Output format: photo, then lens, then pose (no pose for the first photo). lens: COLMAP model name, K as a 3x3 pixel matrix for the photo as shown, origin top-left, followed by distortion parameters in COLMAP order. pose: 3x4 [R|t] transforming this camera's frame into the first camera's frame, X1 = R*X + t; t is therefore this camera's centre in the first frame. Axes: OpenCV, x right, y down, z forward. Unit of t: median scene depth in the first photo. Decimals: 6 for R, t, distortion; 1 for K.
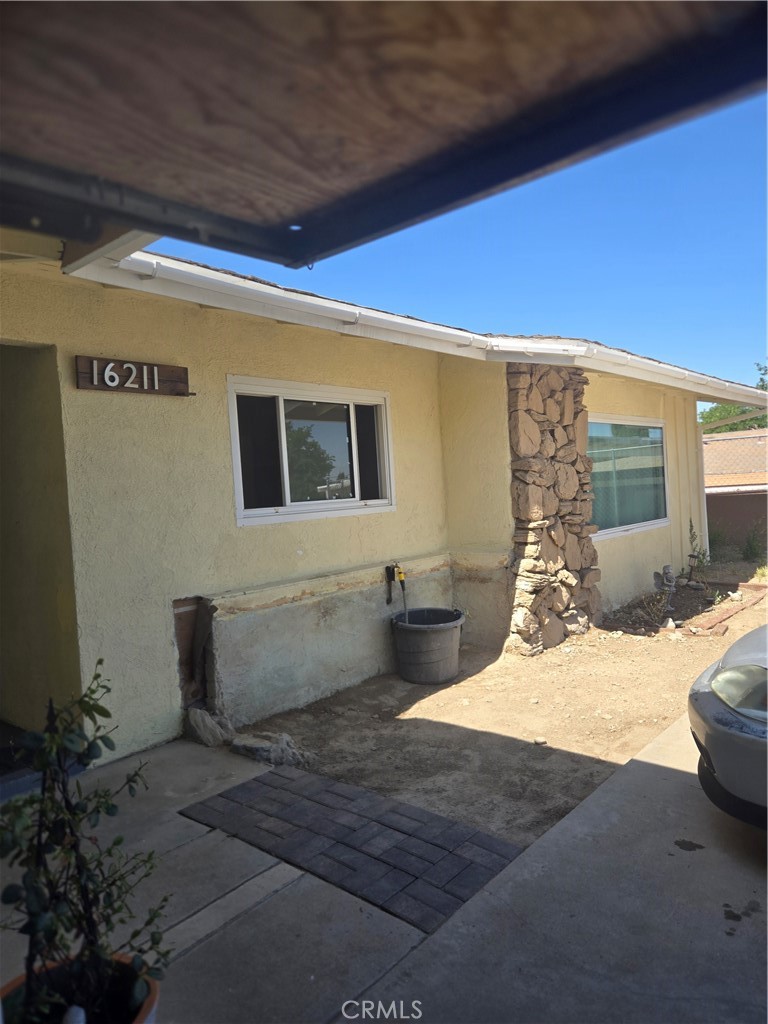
lens RADIAL K [[690.0, 0, 384.1], [0, 690.0, 510.0], [0, 0, 1]] dist [0.064517, -0.033802]
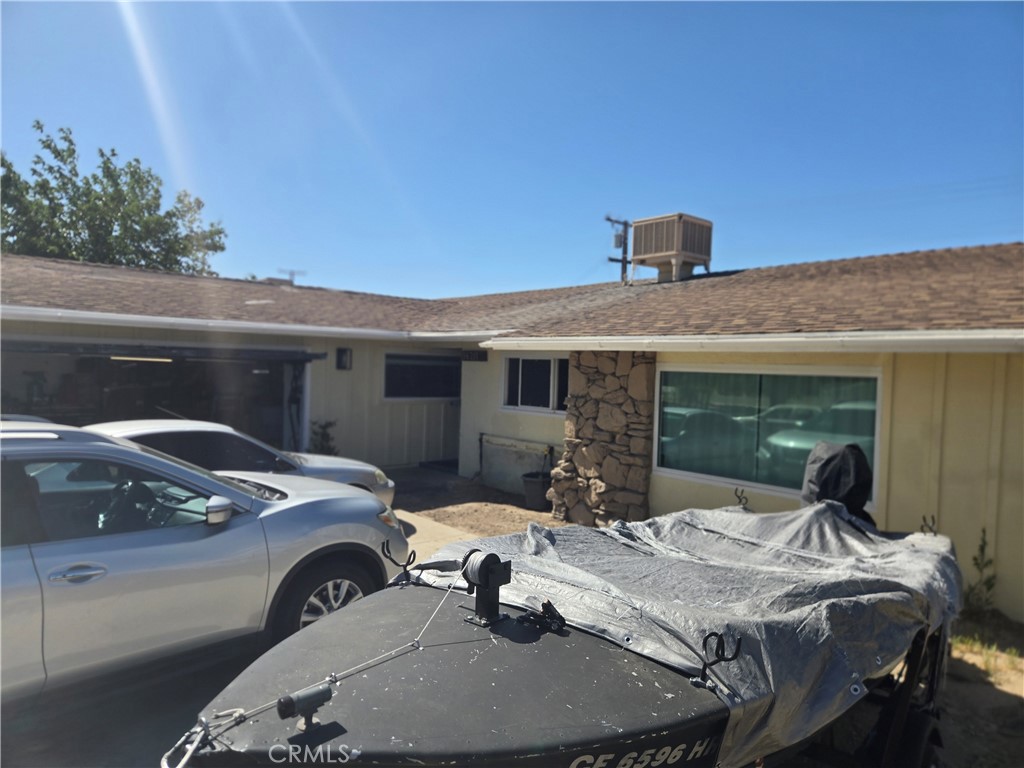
lens RADIAL K [[704.6, 0, 514.1], [0, 704.6, 385.7], [0, 0, 1]] dist [0.013693, 0.002212]
pose [[-0.120811, 0.081648, -0.989312, 2.095168], [-0.065731, 0.993766, 0.090042, -0.273765], [0.990497, 0.075907, -0.114692, 1.229352]]
